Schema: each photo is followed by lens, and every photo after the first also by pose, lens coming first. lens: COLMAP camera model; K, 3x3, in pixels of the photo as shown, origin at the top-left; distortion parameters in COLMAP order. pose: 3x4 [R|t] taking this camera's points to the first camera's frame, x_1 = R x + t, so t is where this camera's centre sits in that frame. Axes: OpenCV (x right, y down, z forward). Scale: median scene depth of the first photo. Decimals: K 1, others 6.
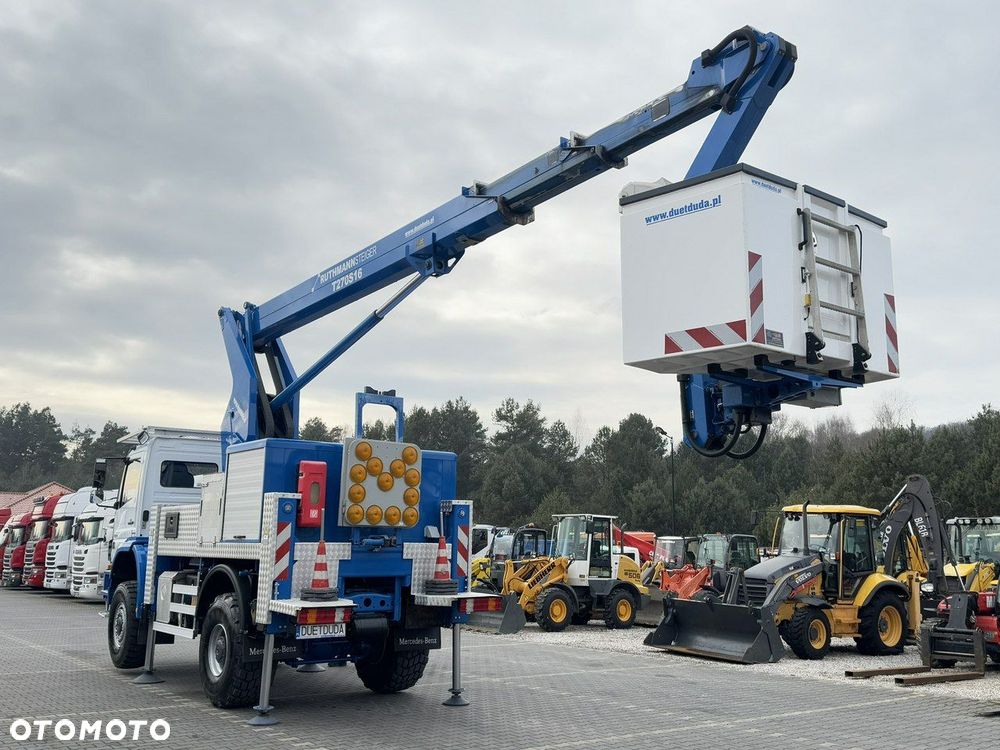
lens RADIAL K [[909.0, 0, 491.5], [0, 909.0, 375.3], [0, 0, 1]] dist [0.127312, -0.231868]
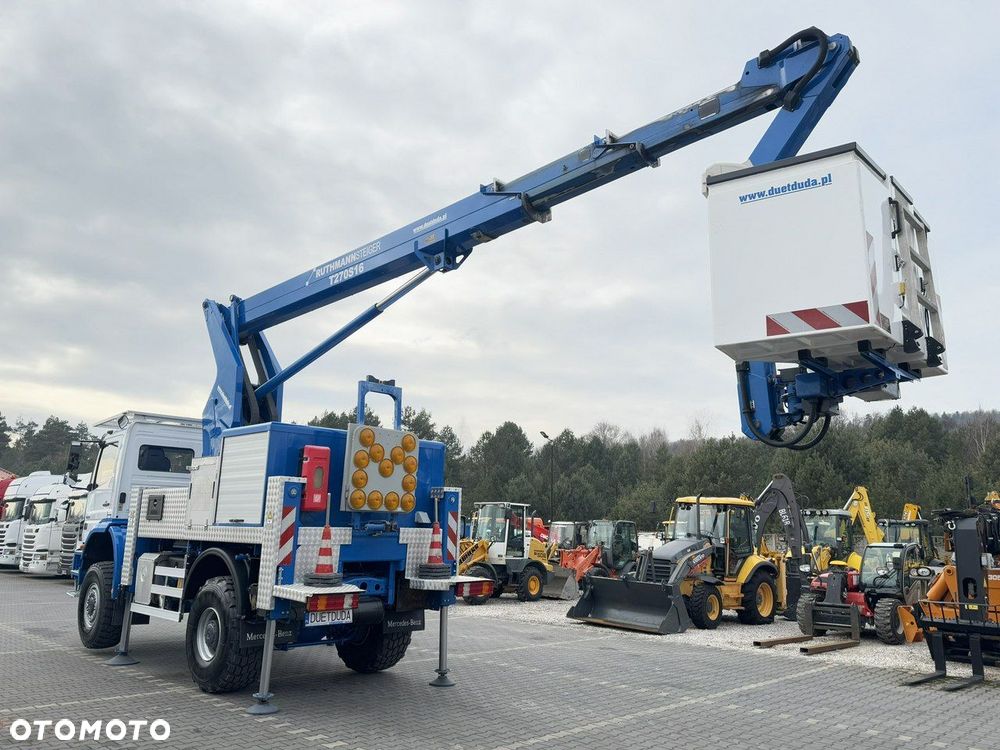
lens RADIAL K [[733.5, 0, 490.5], [0, 733.5, 370.2], [0, 0, 1]] dist [0.071254, -0.091487]
pose [[0.989697, 0.039076, 0.137745, -0.111310], [-0.035402, 0.998952, -0.029027, 0.024937], [-0.138735, 0.023851, 0.990042, 0.152275]]
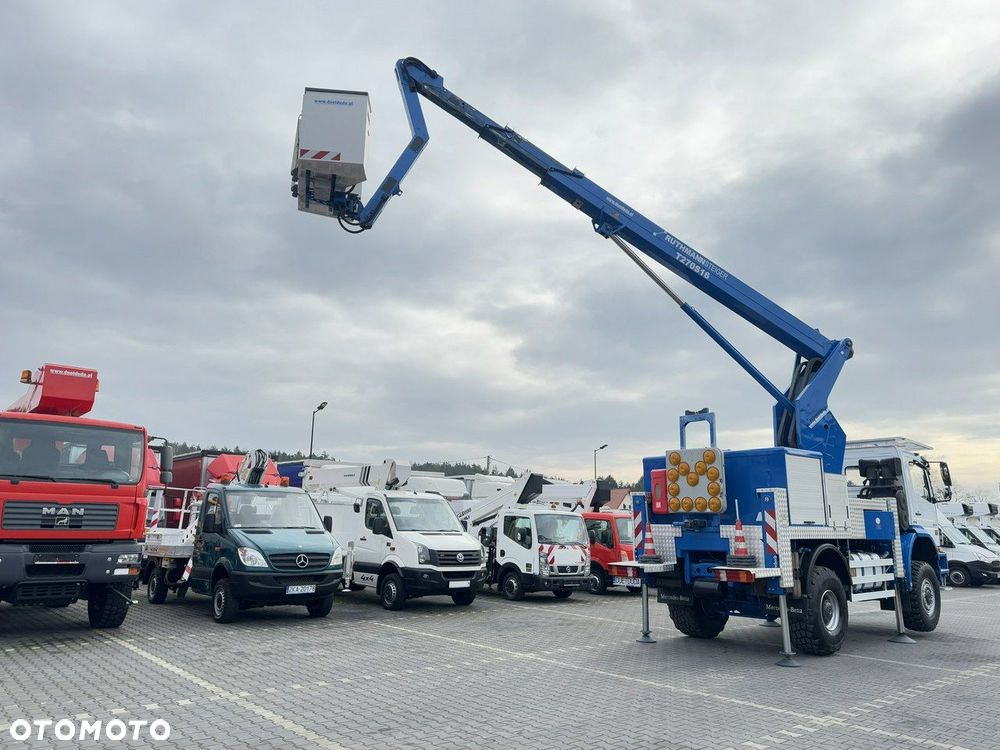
lens RADIAL K [[710.0, 0, 501.2], [0, 710.0, 369.3], [0, 0, 1]] dist [0.084847, -0.117260]
pose [[0.097783, -0.226371, -0.969120, 0.860813], [0.169617, 0.963330, -0.207905, 0.124284], [0.980647, -0.144050, 0.132594, 0.570990]]
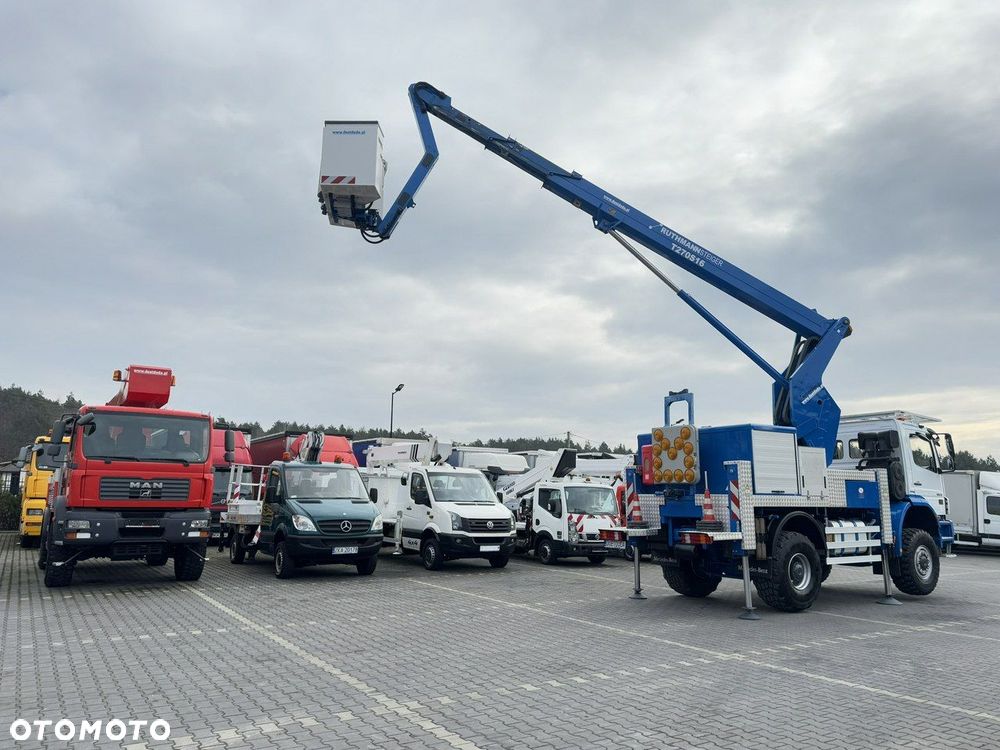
lens RADIAL K [[714.7, 0, 499.2], [0, 714.7, 371.0], [0, 0, 1]] dist [0.114940, -0.163360]
pose [[-0.039539, -0.190070, -0.980974, 1.014561], [0.170766, 0.966013, -0.194054, 0.157189], [0.984518, -0.175189, -0.005738, 0.707006]]
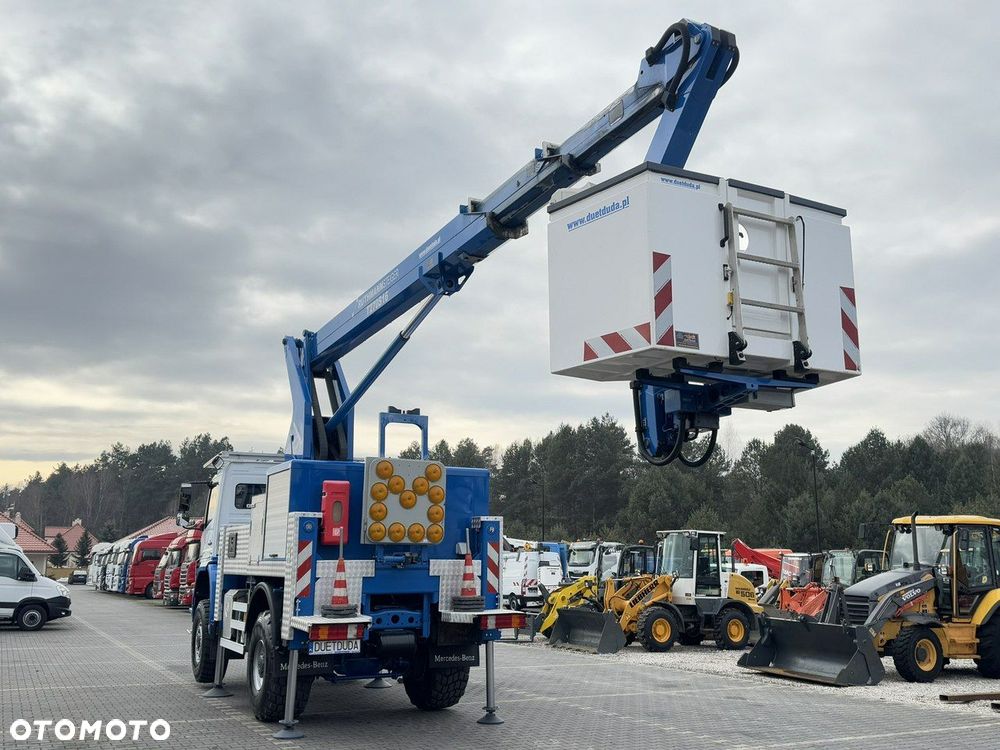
lens RADIAL K [[909.0, 0, 491.5], [0, 909.0, 375.3], [0, 0, 1]] dist [0.127312, -0.231868]
pose [[0.985385, -0.043149, -0.164786, 0.139879], [0.039848, 0.998934, -0.023284, 0.005739], [0.165615, 0.016378, 0.986055, 0.011767]]
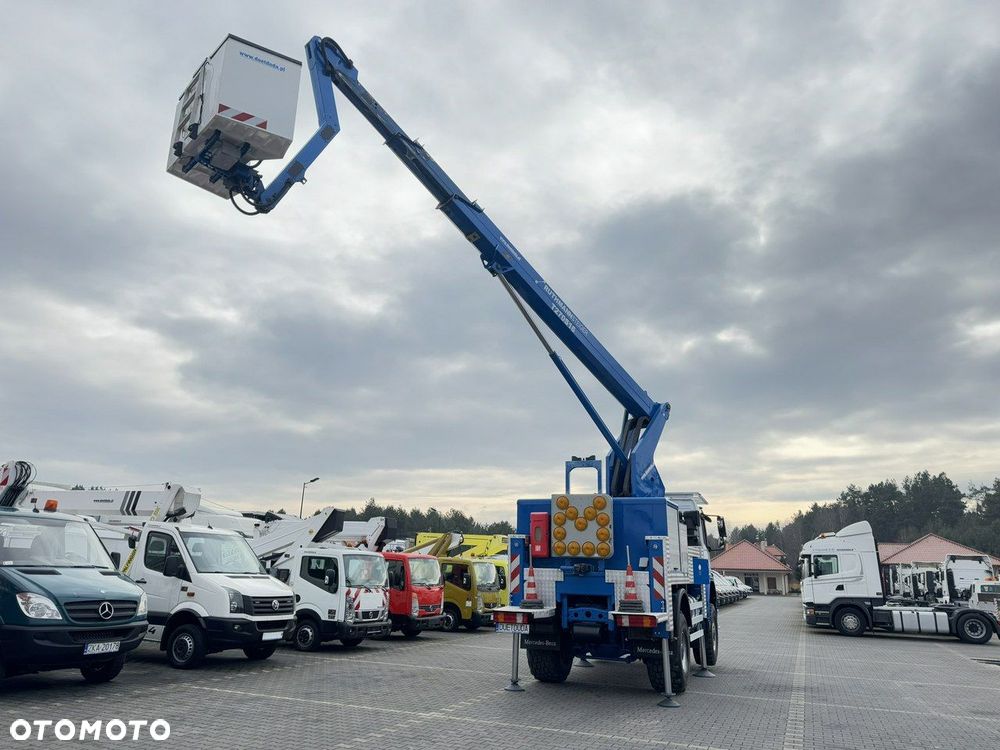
lens RADIAL K [[710.0, 0, 501.2], [0, 710.0, 369.3], [0, 0, 1]] dist [0.084847, -0.117260]
pose [[0.530466, -0.231432, -0.815503, 0.710603], [0.136649, 0.972775, -0.187177, 0.069774], [0.836620, -0.012147, 0.547649, 0.291512]]
